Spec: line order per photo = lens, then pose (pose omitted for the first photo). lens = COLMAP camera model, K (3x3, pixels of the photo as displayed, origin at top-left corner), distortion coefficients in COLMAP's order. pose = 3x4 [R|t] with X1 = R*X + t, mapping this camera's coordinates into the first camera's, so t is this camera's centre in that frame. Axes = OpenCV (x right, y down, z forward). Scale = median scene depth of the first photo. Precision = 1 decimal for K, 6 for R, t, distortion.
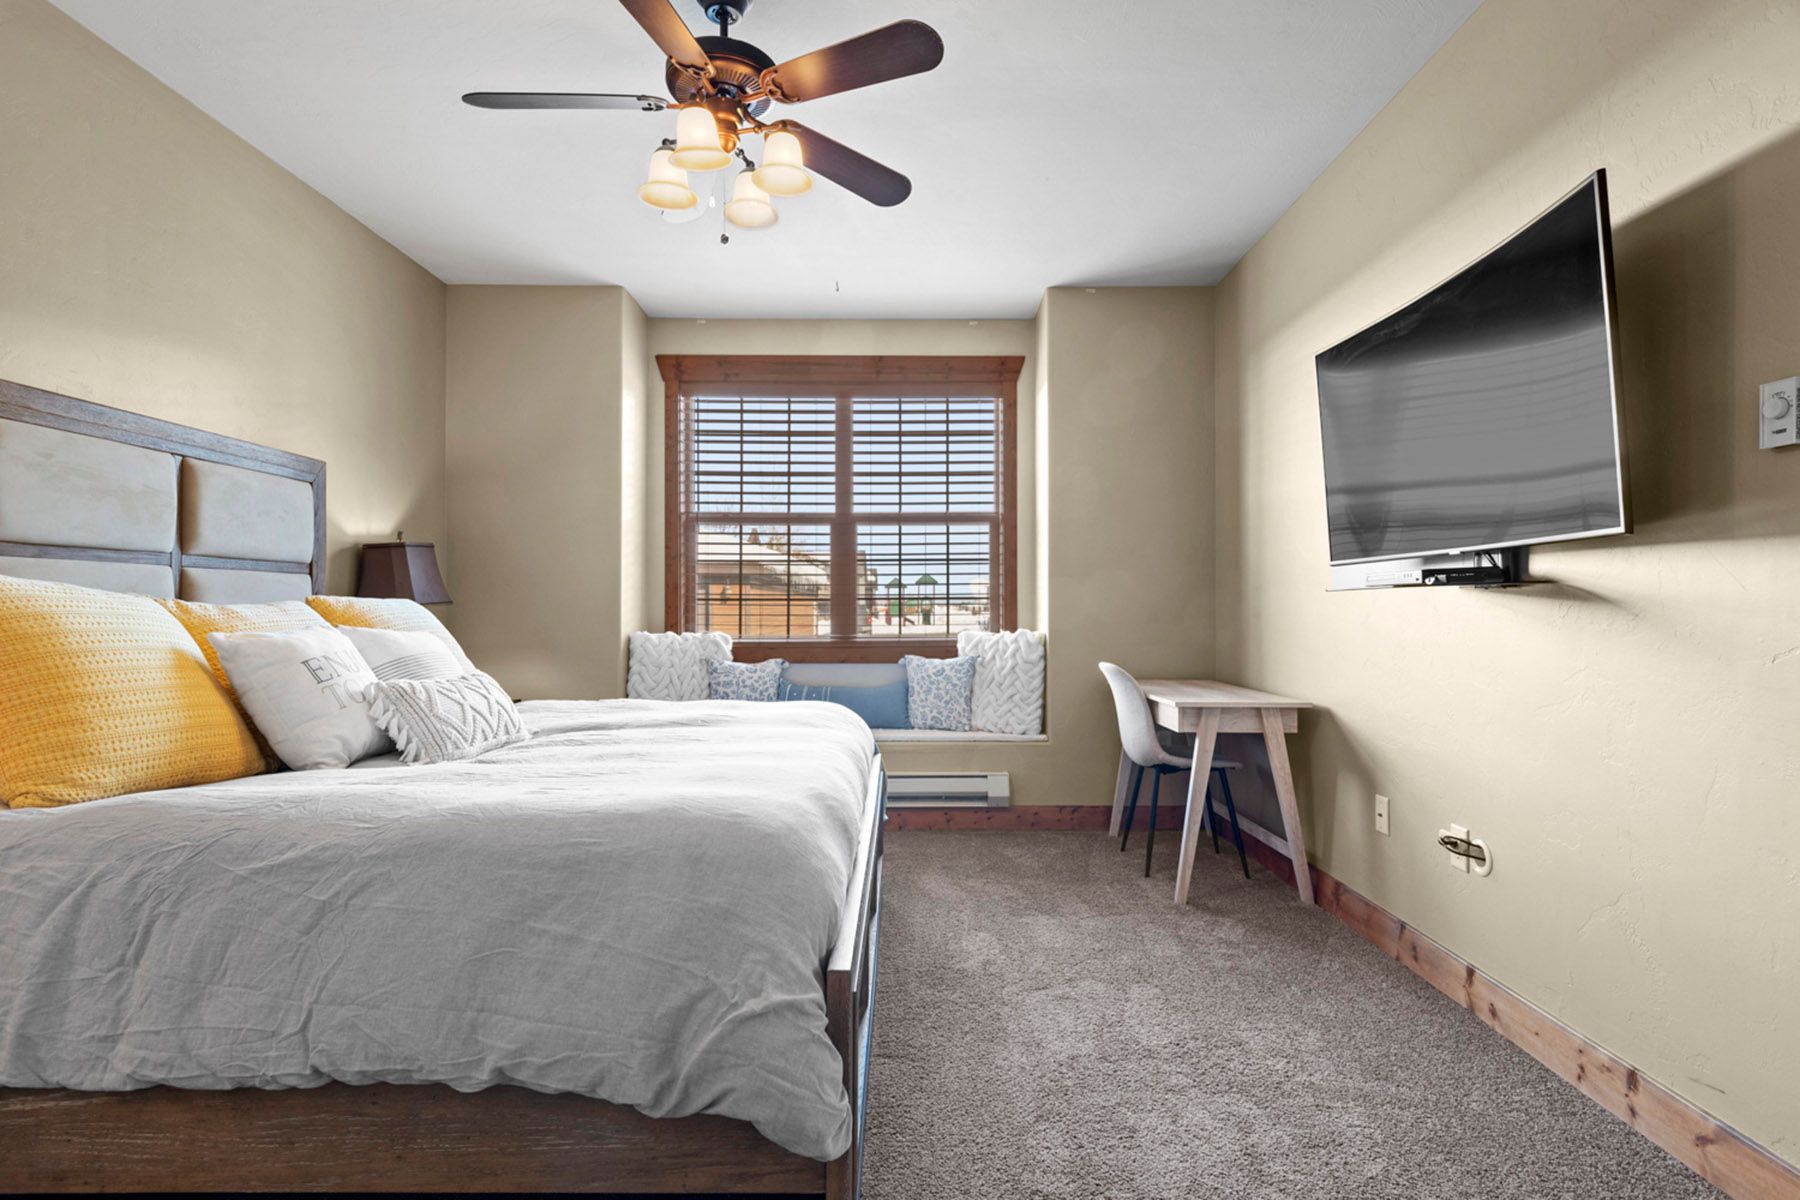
lens RADIAL K [[872.2, 0, 896.3], [0, 872.2, 598.8], [0, 0, 1]] dist [0.016963, -0.012036]
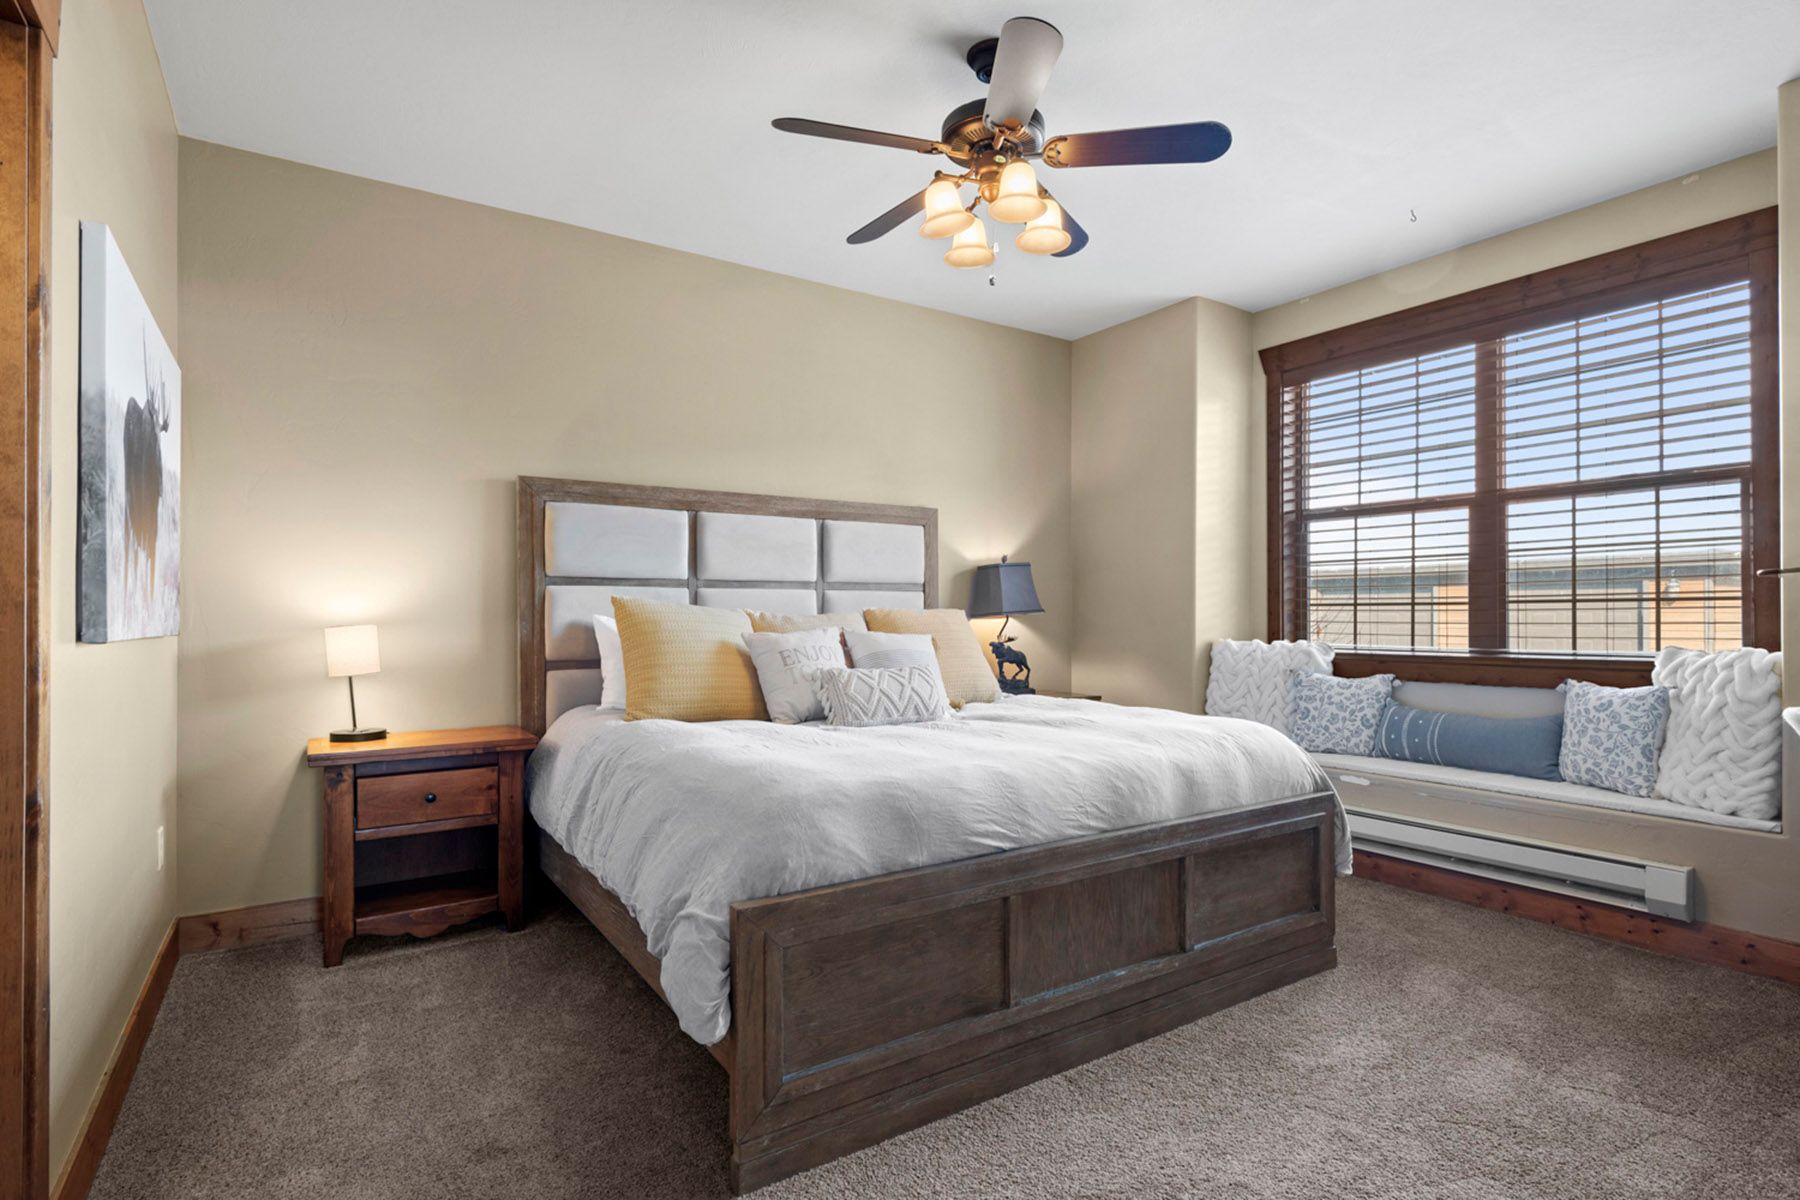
lens RADIAL K [[872.2, 0, 885.8], [0, 872.2, 608.4], [0, 0, 1]] dist [0.016963, -0.012036]
pose [[0.550401, -0.008038, -0.834862, 0.322715], [0.012503, 0.999921, -0.001384, 0.000014], [0.834807, -0.009676, 0.550458, 0.141144]]
